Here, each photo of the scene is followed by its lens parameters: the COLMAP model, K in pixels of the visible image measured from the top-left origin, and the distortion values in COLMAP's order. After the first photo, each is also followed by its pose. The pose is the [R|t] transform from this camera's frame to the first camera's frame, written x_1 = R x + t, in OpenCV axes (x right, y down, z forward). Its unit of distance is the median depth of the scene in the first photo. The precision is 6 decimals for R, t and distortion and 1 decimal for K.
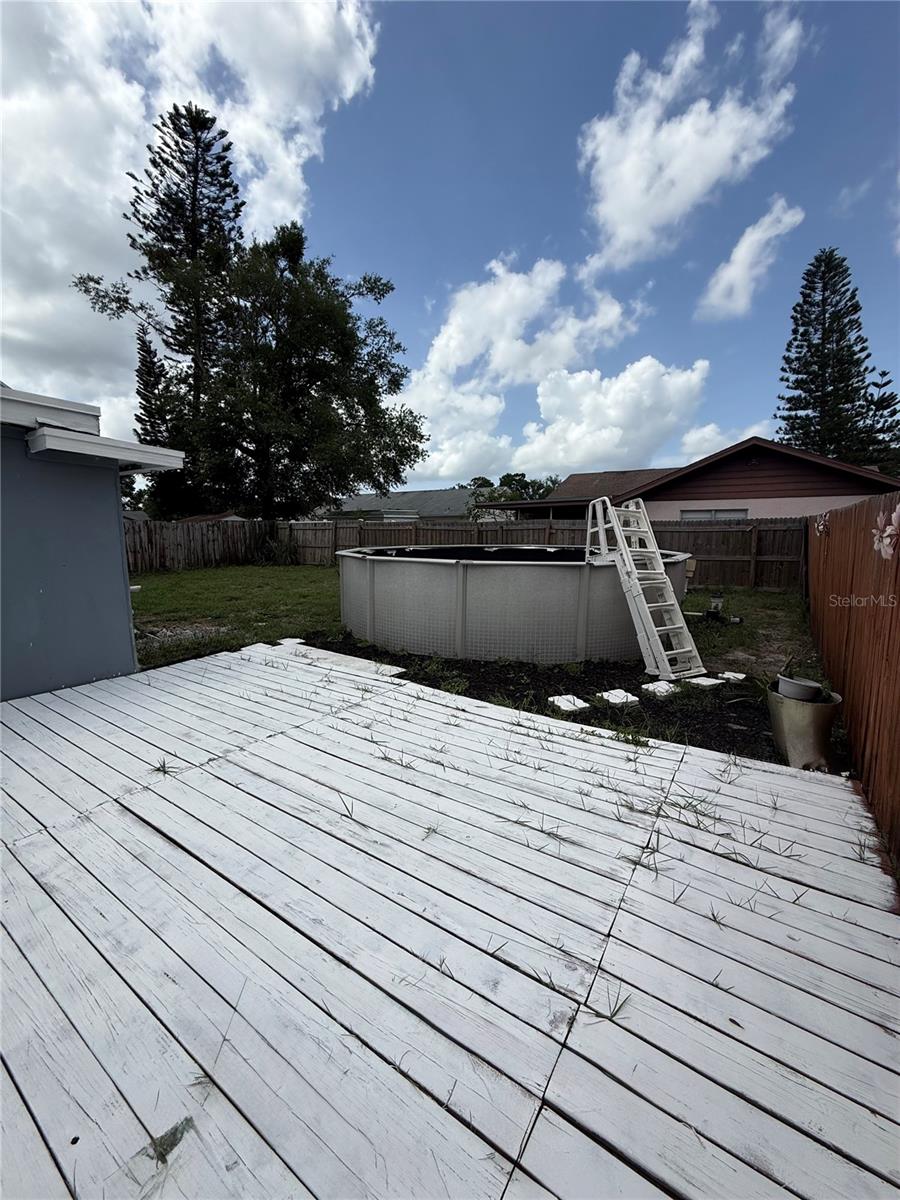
lens RADIAL K [[479.0, 0, 452.6], [0, 479.0, 597.6], [0, 0, 1]] dist [-0.000944, 0.000344]
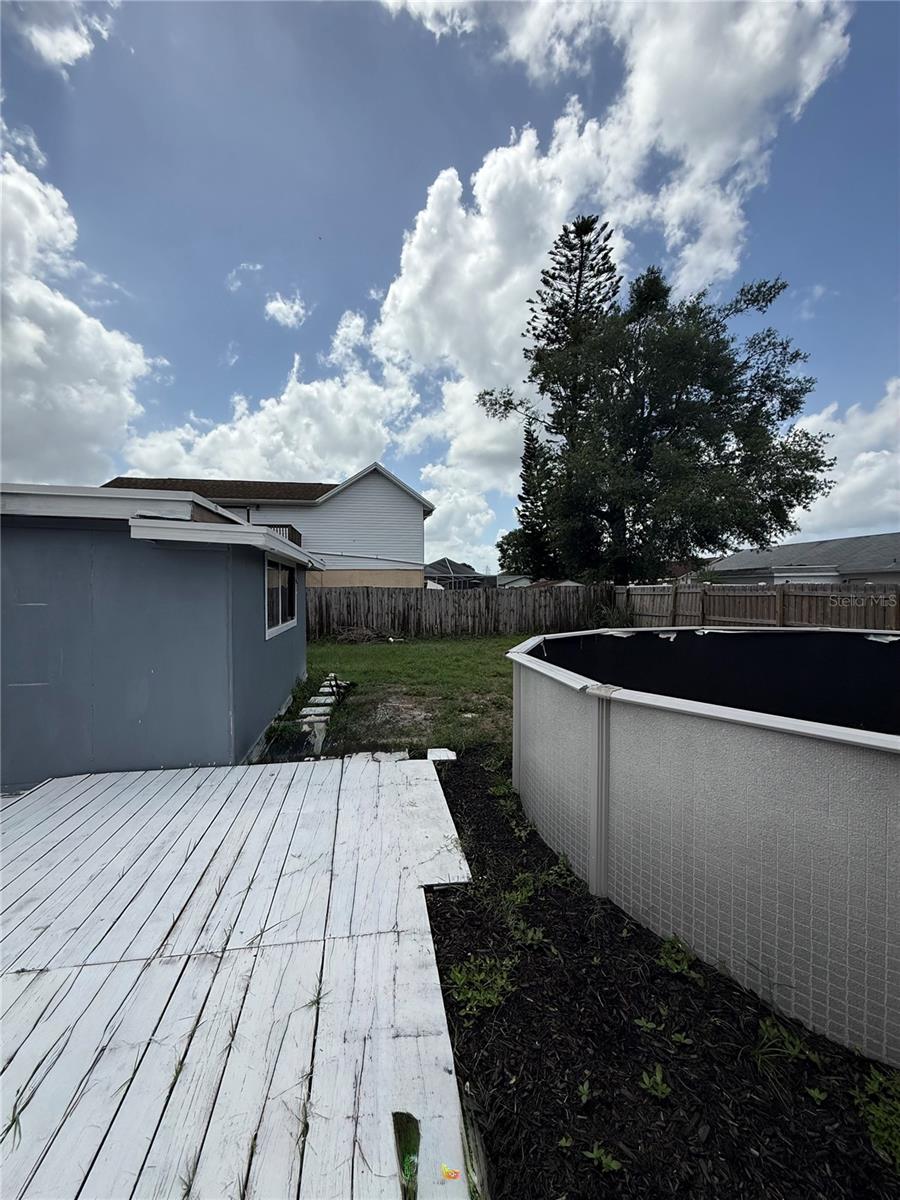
lens RADIAL K [[479.0, 0, 448.0], [0, 479.0, 596.4], [0, 0, 1]] dist [-0.000944, 0.000344]
pose [[0.686164, 0.001426, -0.727445, 0.063295], [-0.093259, 0.991919, -0.086023, -0.026614], [0.721444, 0.126867, 0.680752, 0.132434]]
